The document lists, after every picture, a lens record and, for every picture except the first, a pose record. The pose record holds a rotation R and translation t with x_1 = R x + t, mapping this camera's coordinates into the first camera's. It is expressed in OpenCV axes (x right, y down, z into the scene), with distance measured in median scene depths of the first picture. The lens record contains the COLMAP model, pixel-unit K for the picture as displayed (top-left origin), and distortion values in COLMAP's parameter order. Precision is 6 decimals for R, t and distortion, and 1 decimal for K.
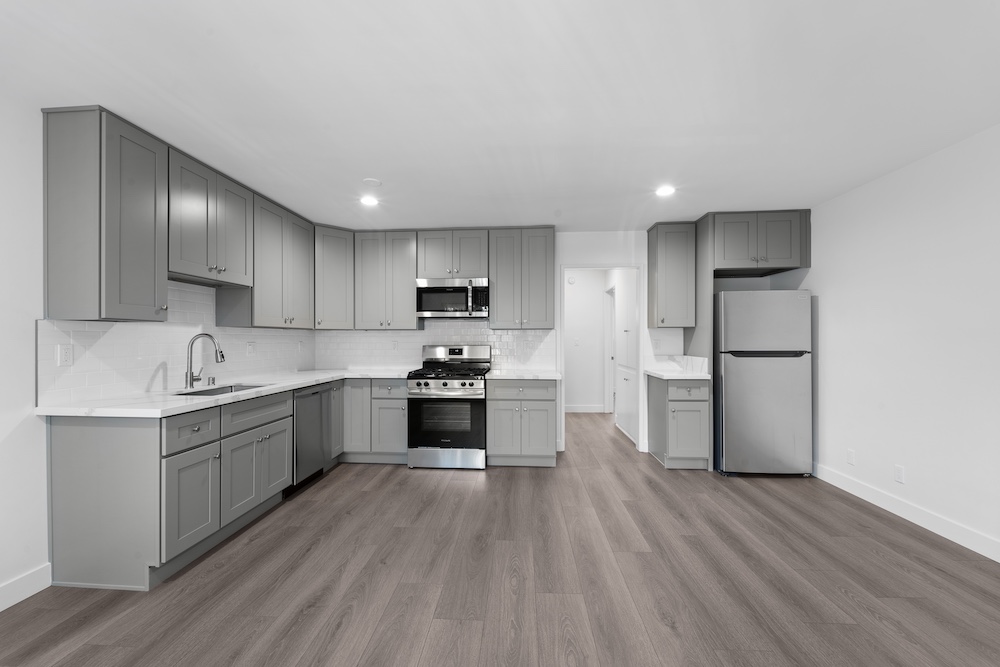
lens RADIAL K [[404.2, 0, 499.2], [0, 404.2, 340.4], [0, 0, 1]] dist [-0.000510, -0.000465]
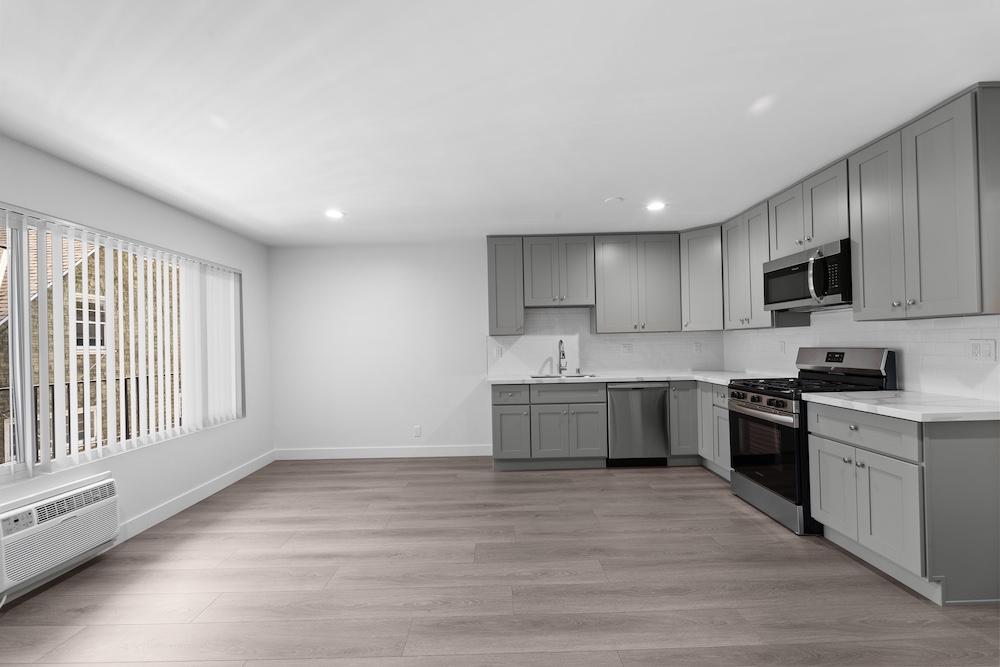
lens RADIAL K [[404.2, 0, 499.2], [0, 404.2, 340.4], [0, 0, 1]] dist [-0.000510, -0.000465]
pose [[0.068258, -0.008501, -0.997632, 0.628549], [0.018924, 0.999795, -0.007225, -0.006486], [0.997488, -0.018386, 0.068404, 0.495097]]
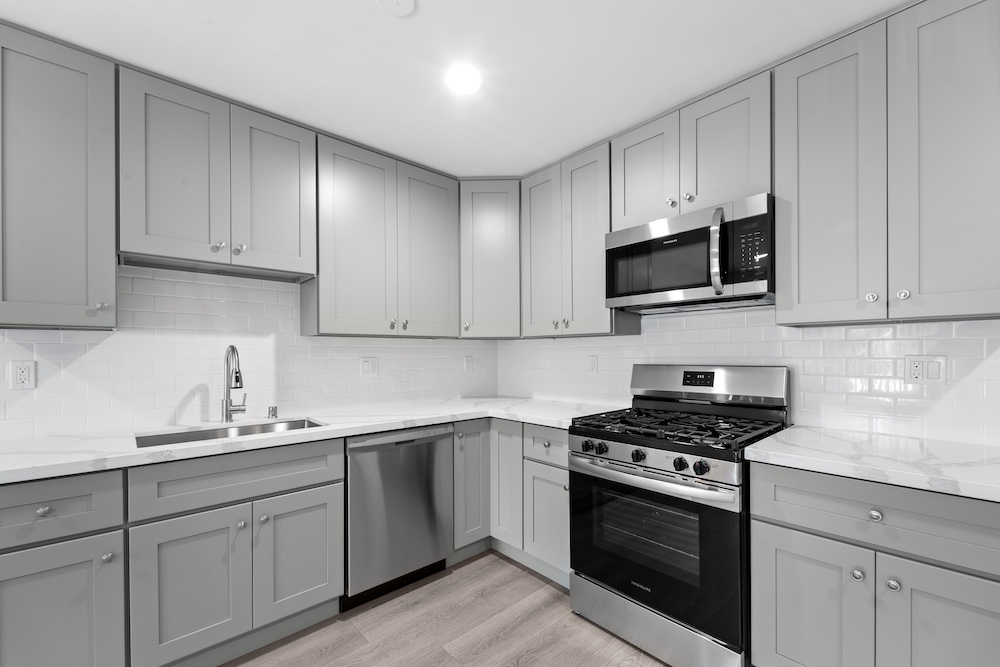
lens RADIAL K [[417.0, 0, 501.7], [0, 417.0, 354.2], [0, 0, 1]] dist [-0.000540, -0.000356]
pose [[0.720256, -0.001363, -0.693707, 0.074079], [0.002175, 0.999998, 0.000294, -0.000953], [0.693705, -0.001720, 0.720257, 0.612172]]
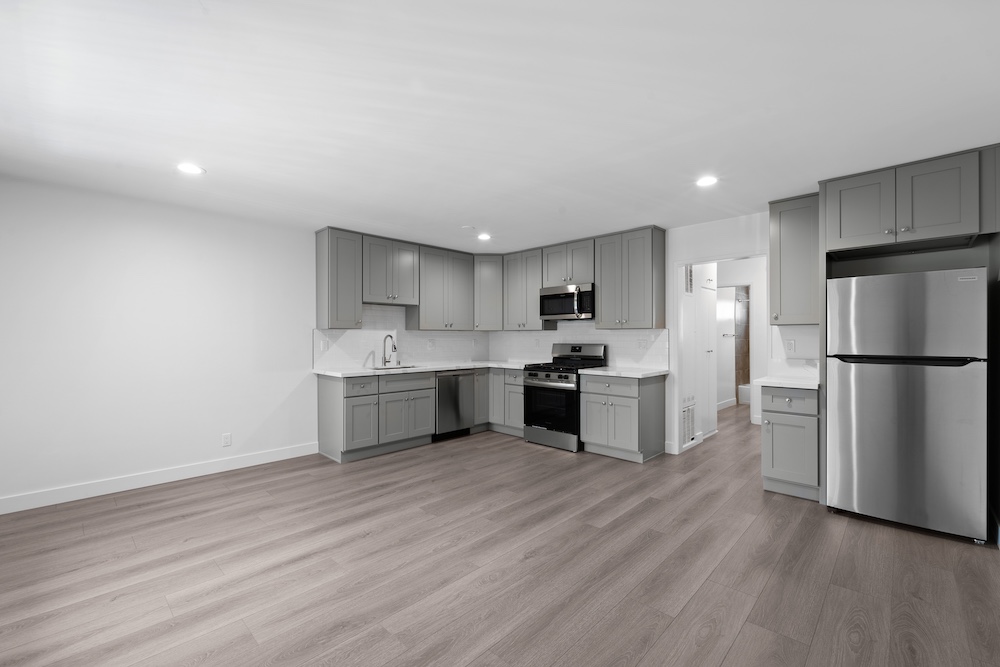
lens RADIAL K [[423.0, 0, 497.6], [0, 423.0, 336.6], [0, 0, 1]] dist [-0.000303, -0.000293]
pose [[0.762229, 0.000631, -0.647307, 0.599664], [-0.002796, 0.999993, -0.002318, -0.005035], [0.647301, 0.003576, 0.762226, -0.057128]]
